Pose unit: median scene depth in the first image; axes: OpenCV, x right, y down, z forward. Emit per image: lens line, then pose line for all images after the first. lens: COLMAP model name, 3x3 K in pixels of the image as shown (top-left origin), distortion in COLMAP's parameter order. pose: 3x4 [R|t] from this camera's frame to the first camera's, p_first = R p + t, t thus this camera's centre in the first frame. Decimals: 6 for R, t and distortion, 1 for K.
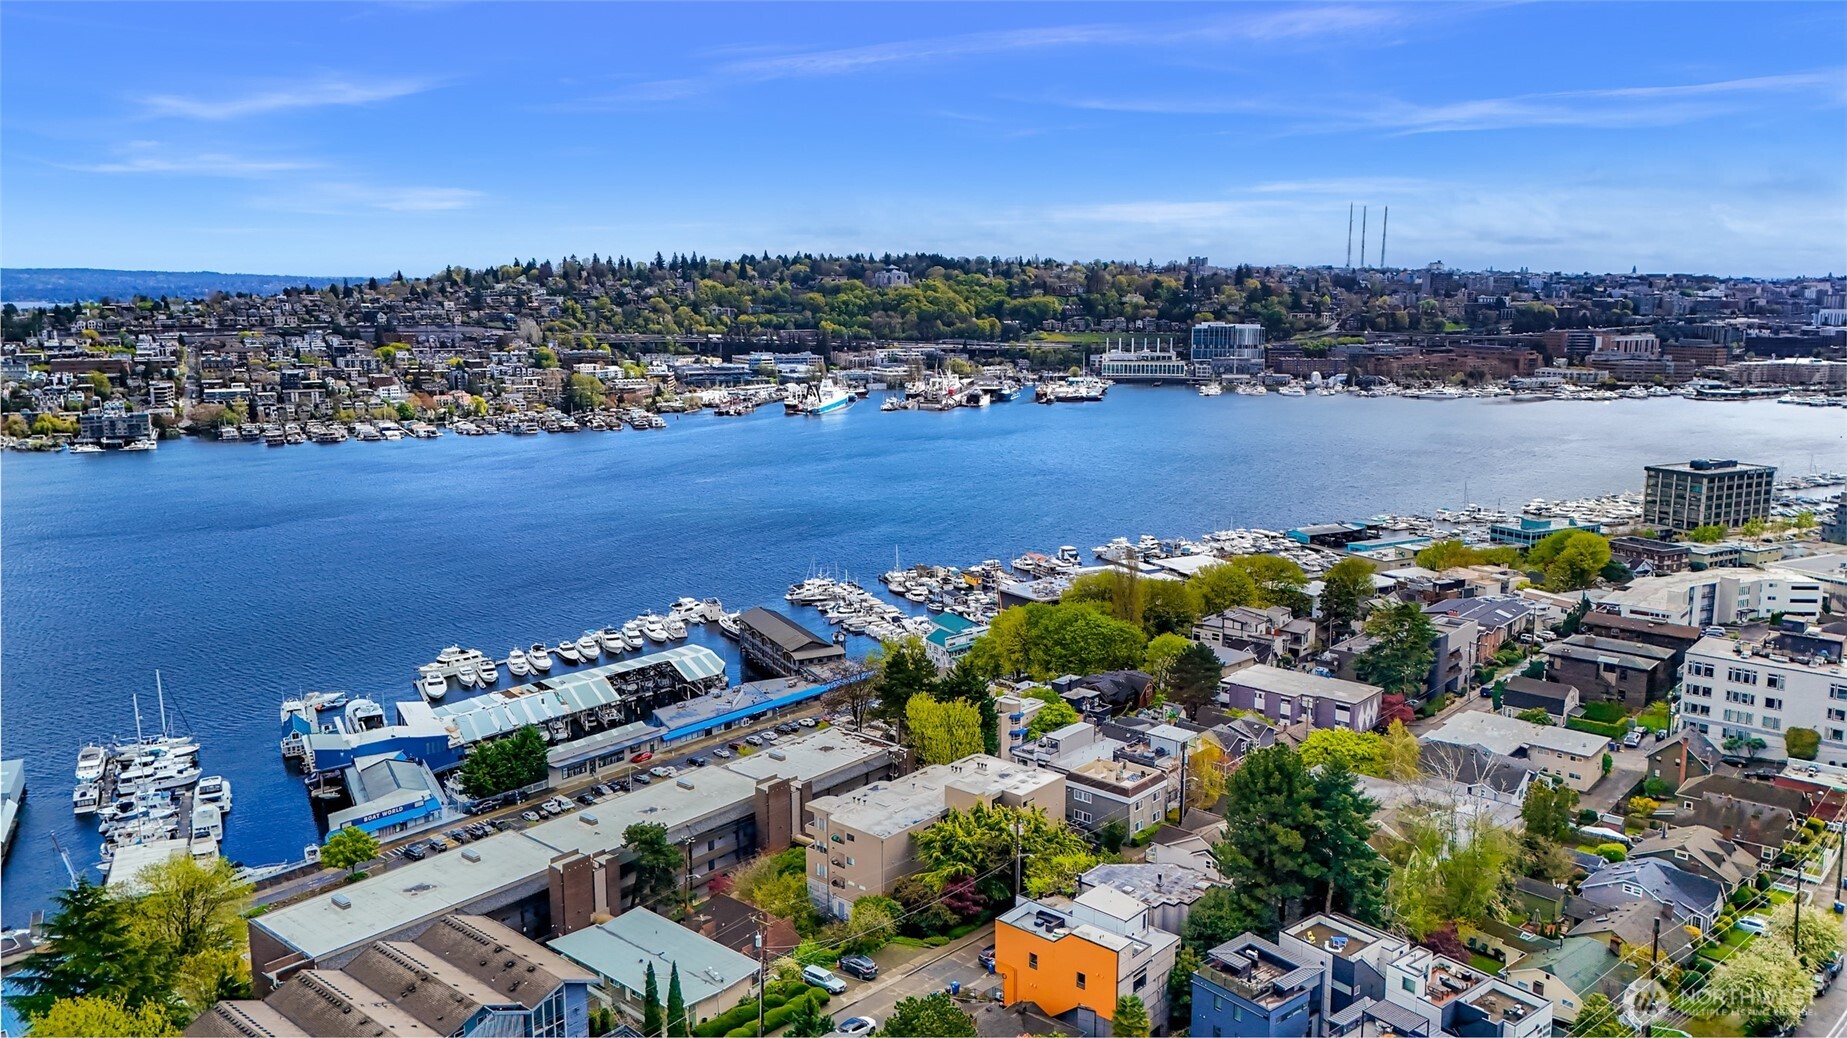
lens RADIAL K [[1326.7, 0, 926.6], [0, 1326.7, 527.8], [0, 0, 1]] dist [0.069198, -0.057122]
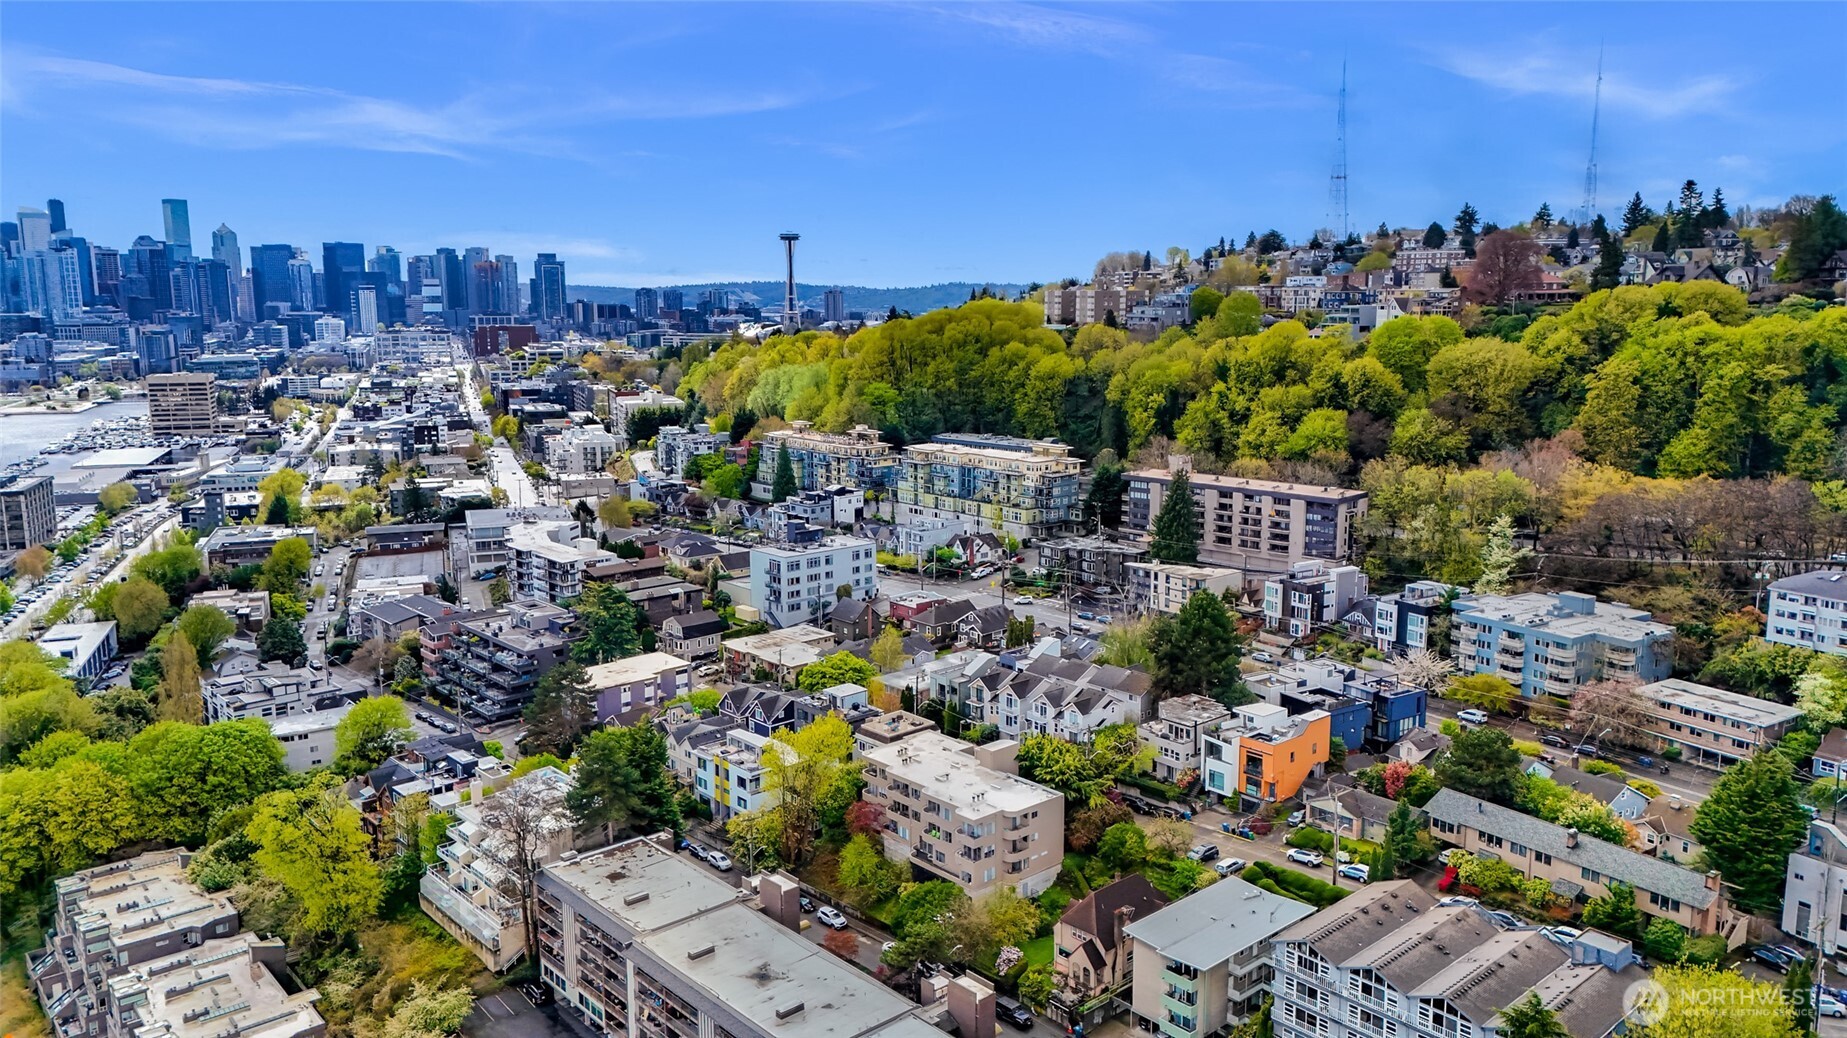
lens RADIAL K [[1326.7, 0, 926.6], [0, 1326.7, 527.8], [0, 0, 1]] dist [0.069198, -0.057122]
pose [[0.108924, -0.172692, 0.978935, -0.103626], [0.178747, 0.972145, 0.151605, -0.016285], [-0.977847, 0.158469, 0.136758, 0.086523]]
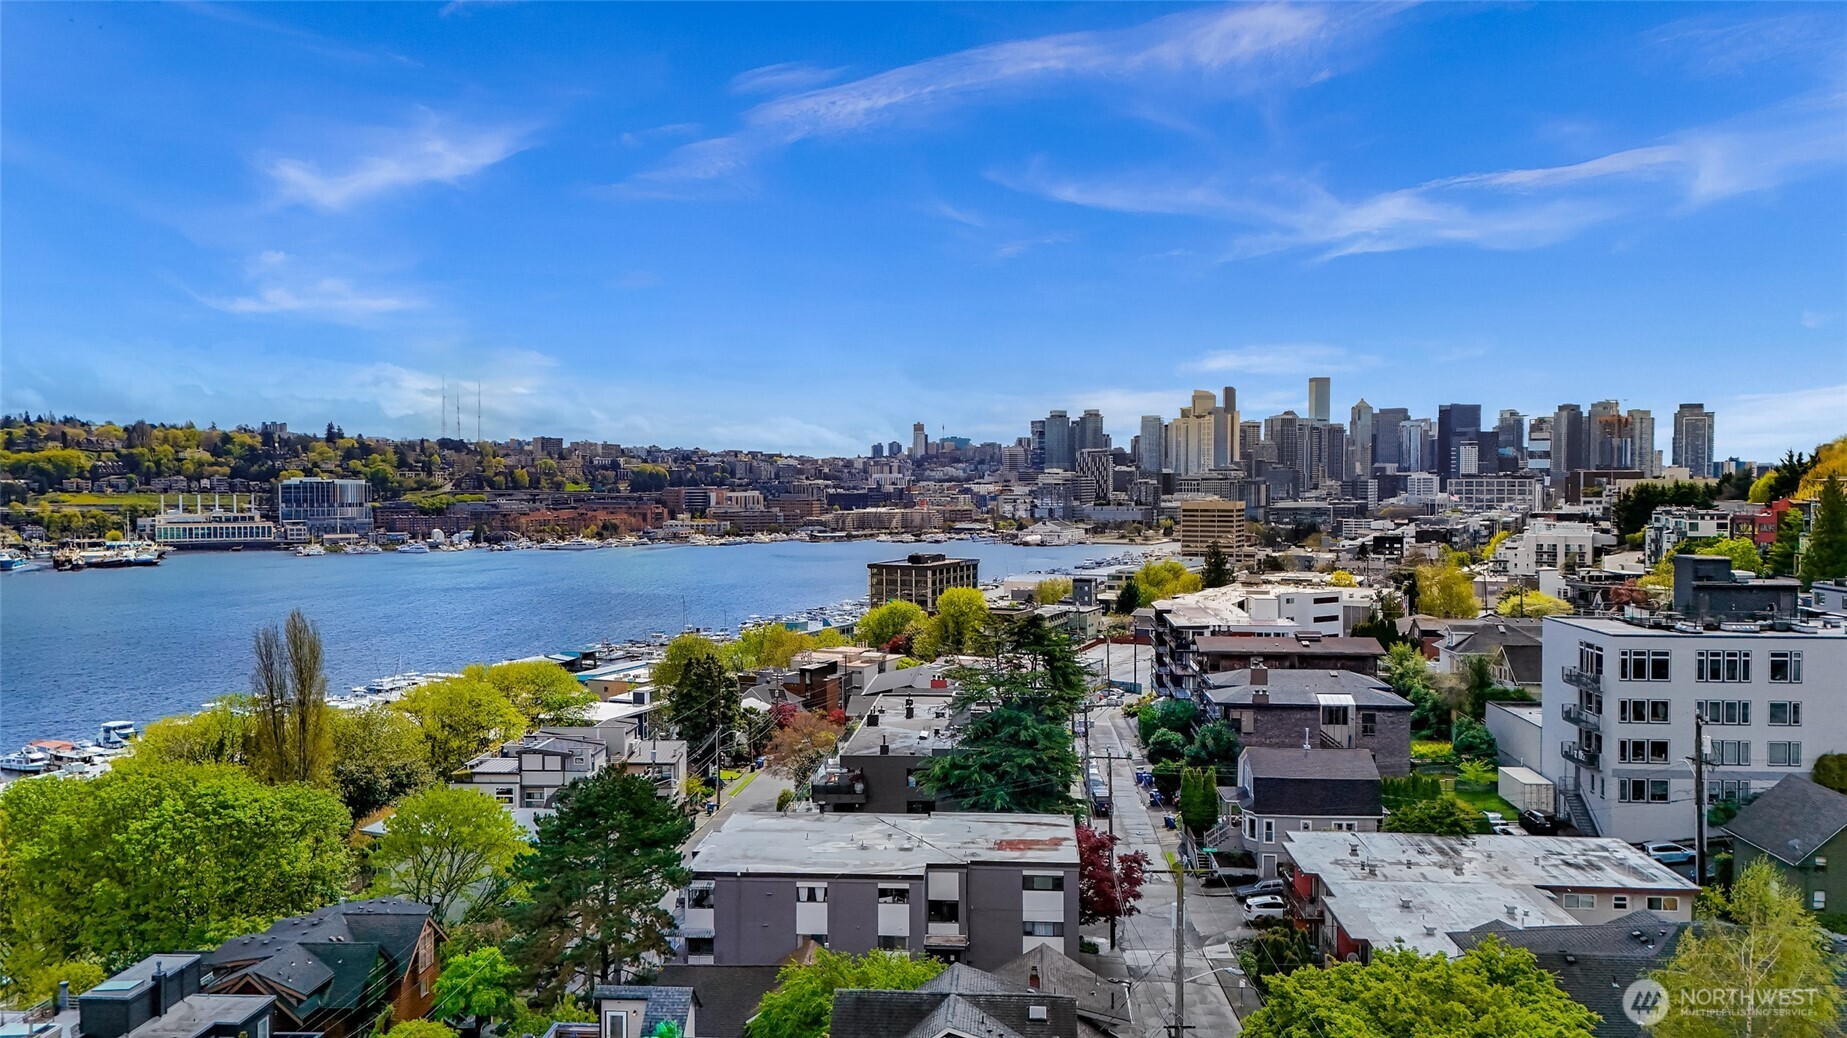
lens RADIAL K [[1326.7, 0, 926.6], [0, 1326.7, 527.8], [0, 0, 1]] dist [0.069198, -0.057122]
pose [[0.794197, -0.021700, 0.607273, 0.009938], [0.107954, 0.988504, -0.105861, 0.010391], [-0.597995, 0.149632, 0.787409, 0.100260]]
